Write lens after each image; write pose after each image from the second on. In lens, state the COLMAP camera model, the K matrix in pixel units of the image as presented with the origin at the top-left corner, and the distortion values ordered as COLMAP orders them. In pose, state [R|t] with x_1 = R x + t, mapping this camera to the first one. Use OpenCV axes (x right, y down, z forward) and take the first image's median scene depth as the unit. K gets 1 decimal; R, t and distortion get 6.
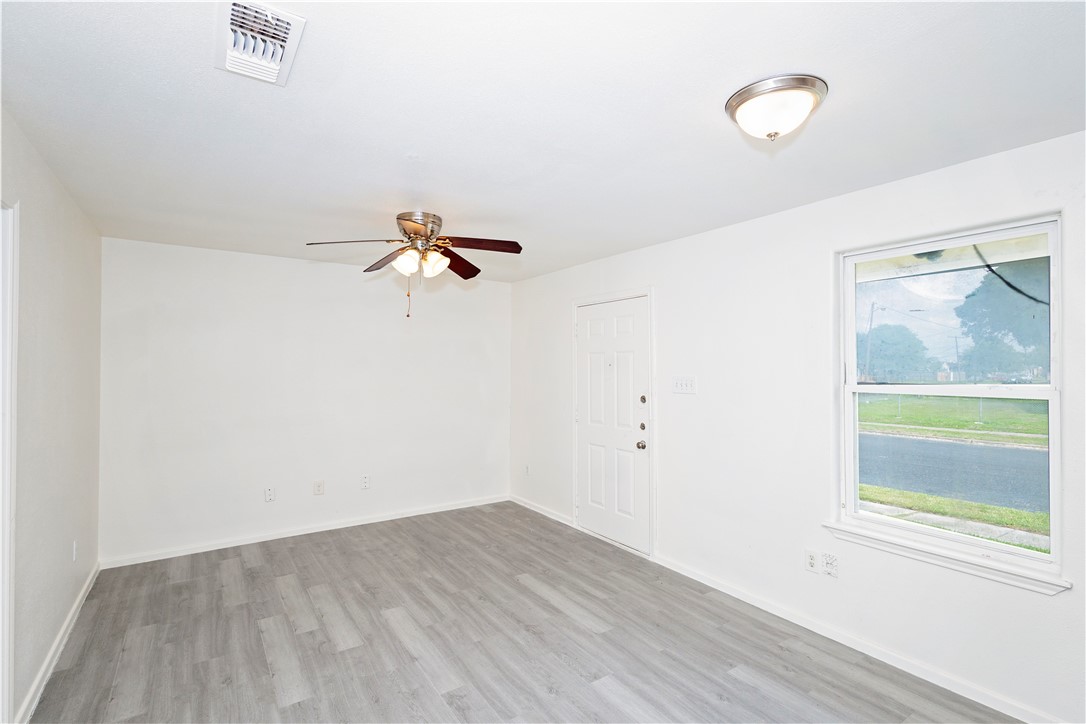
lens RADIAL K [[494.9, 0, 542.2], [0, 494.9, 362.5], [0, 0, 1]] dist [0.008333, -0.001971]
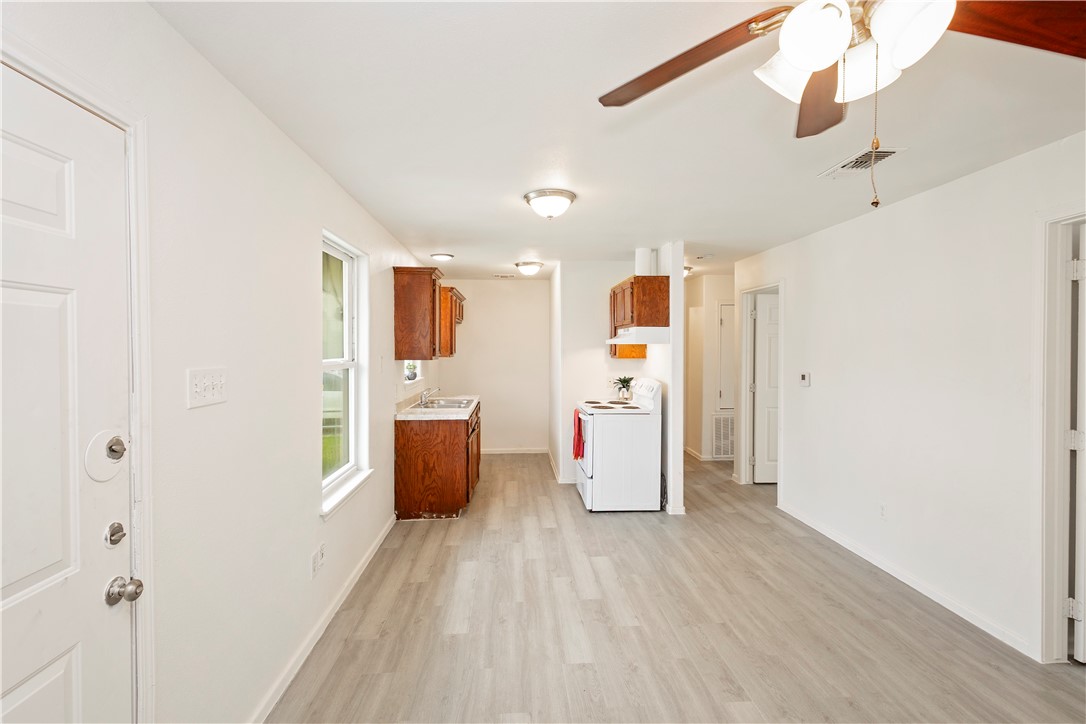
lens RADIAL K [[494.9, 0, 547.7], [0, 494.9, 354.8], [0, 0, 1]] dist [0.008333, -0.001971]
pose [[-0.856325, -0.006339, 0.516399, -0.336589], [-0.004022, 0.999976, 0.005605, 0.017832], [-0.516422, 0.002723, -0.856330, 1.893263]]
